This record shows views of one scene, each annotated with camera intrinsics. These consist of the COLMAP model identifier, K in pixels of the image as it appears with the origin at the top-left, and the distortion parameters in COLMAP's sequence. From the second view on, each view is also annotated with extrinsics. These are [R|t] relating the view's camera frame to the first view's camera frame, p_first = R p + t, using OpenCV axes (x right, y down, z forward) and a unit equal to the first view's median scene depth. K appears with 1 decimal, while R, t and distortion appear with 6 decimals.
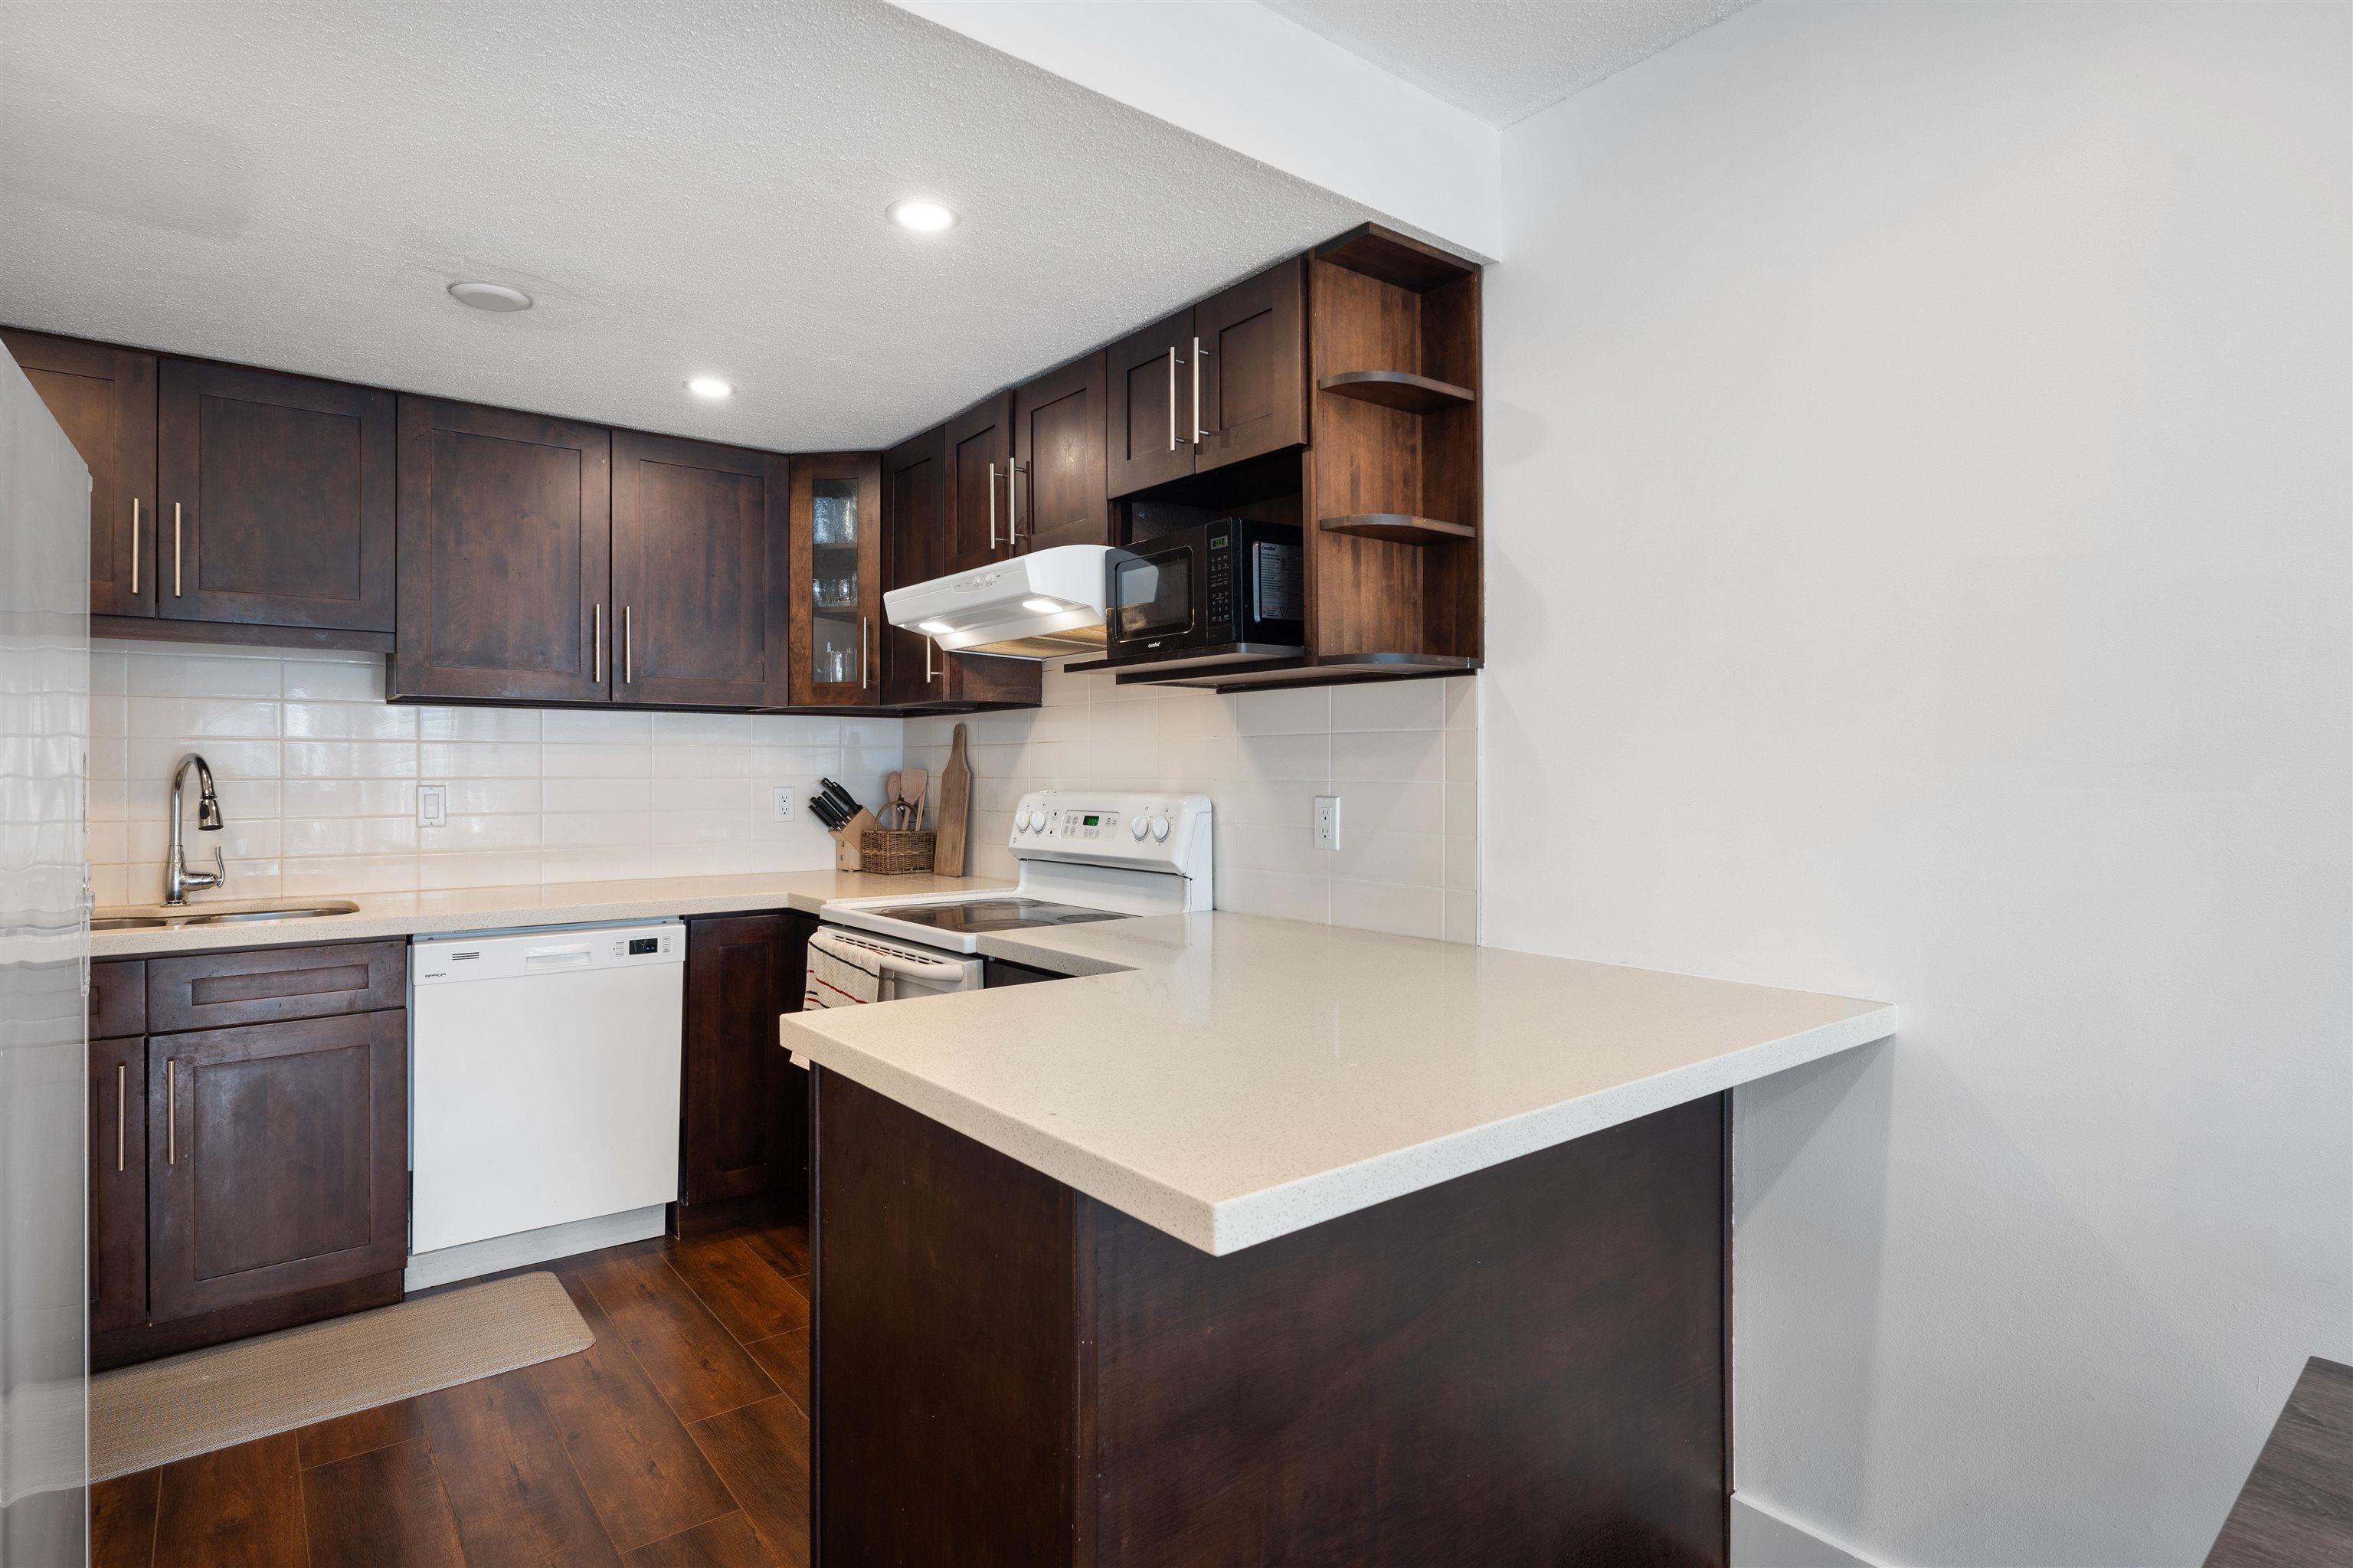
lens RADIAL K [[1192.3, 0, 1179.1], [0, 1192.3, 763.8], [0, 0, 1]] dist [-0.019479, 0.002303]
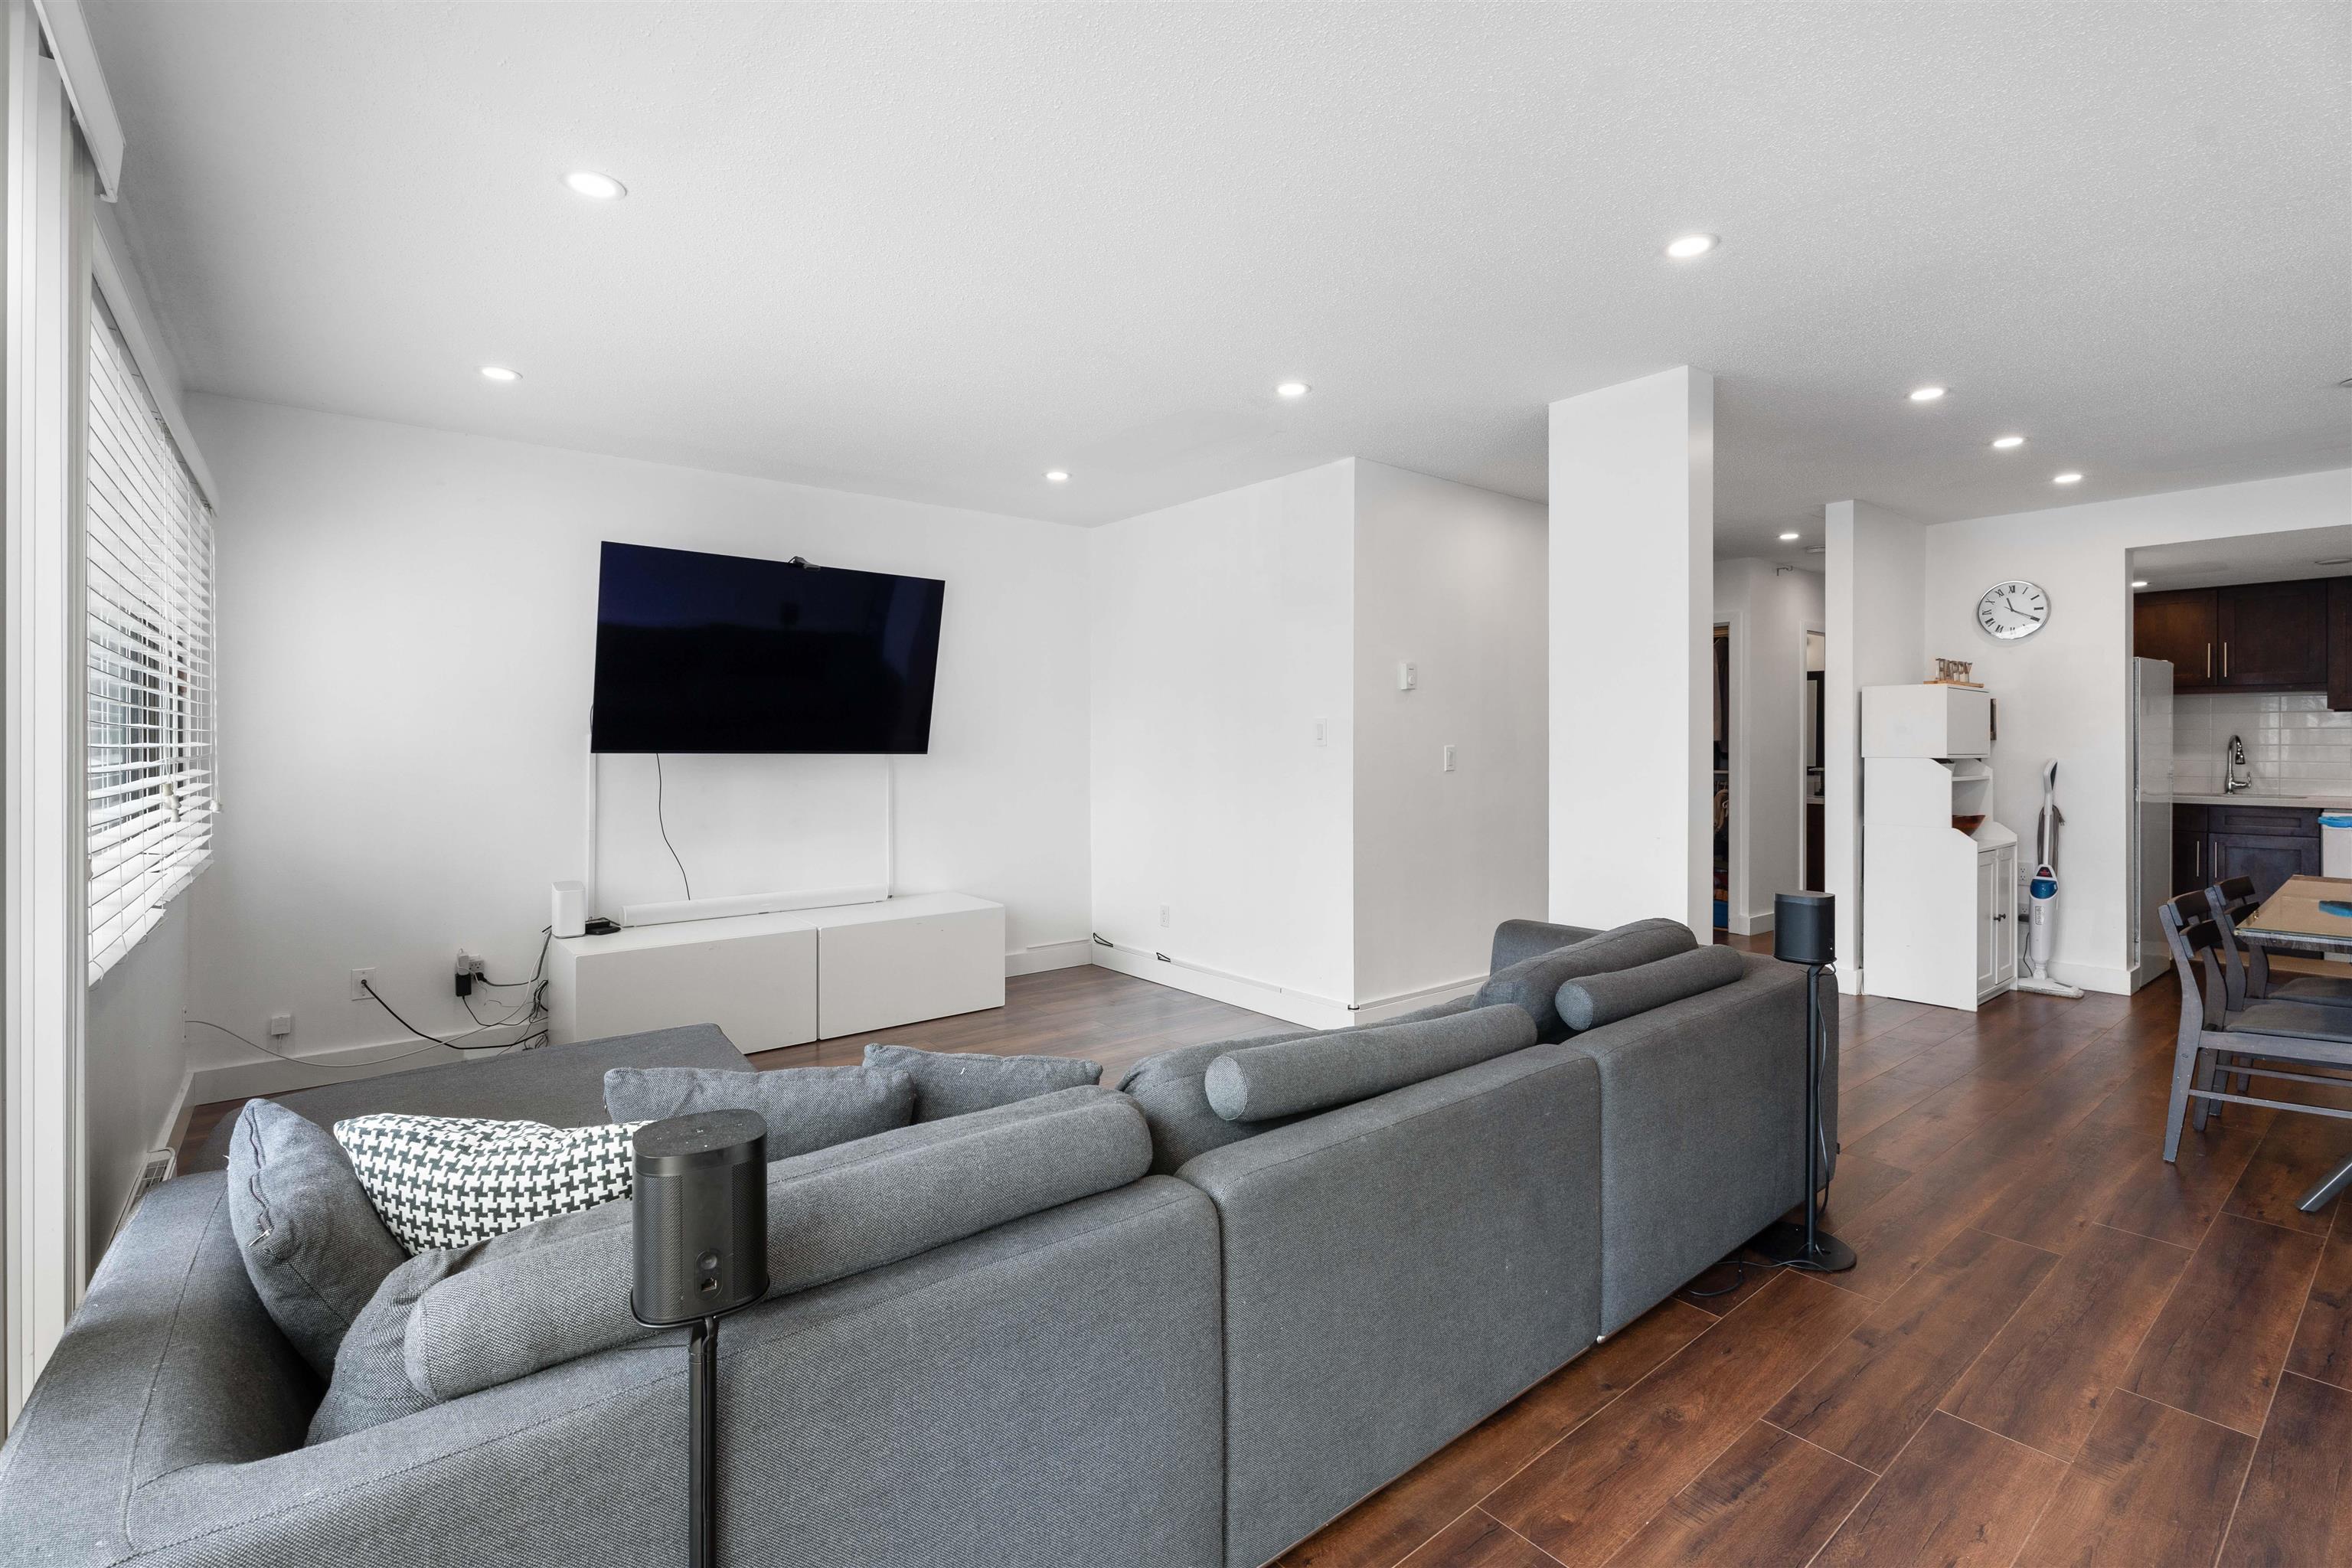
lens RADIAL K [[1053.0, 0, 1162.9], [0, 1053.0, 746.3], [0, 0, 1]] dist [-0.001456, -0.002098]
pose [[-0.009873, 0.000877, -0.999951, 1.395596], [0.005694, 0.999983, 0.000821, 0.000529], [0.999935, -0.005686, -0.009878, -1.249389]]
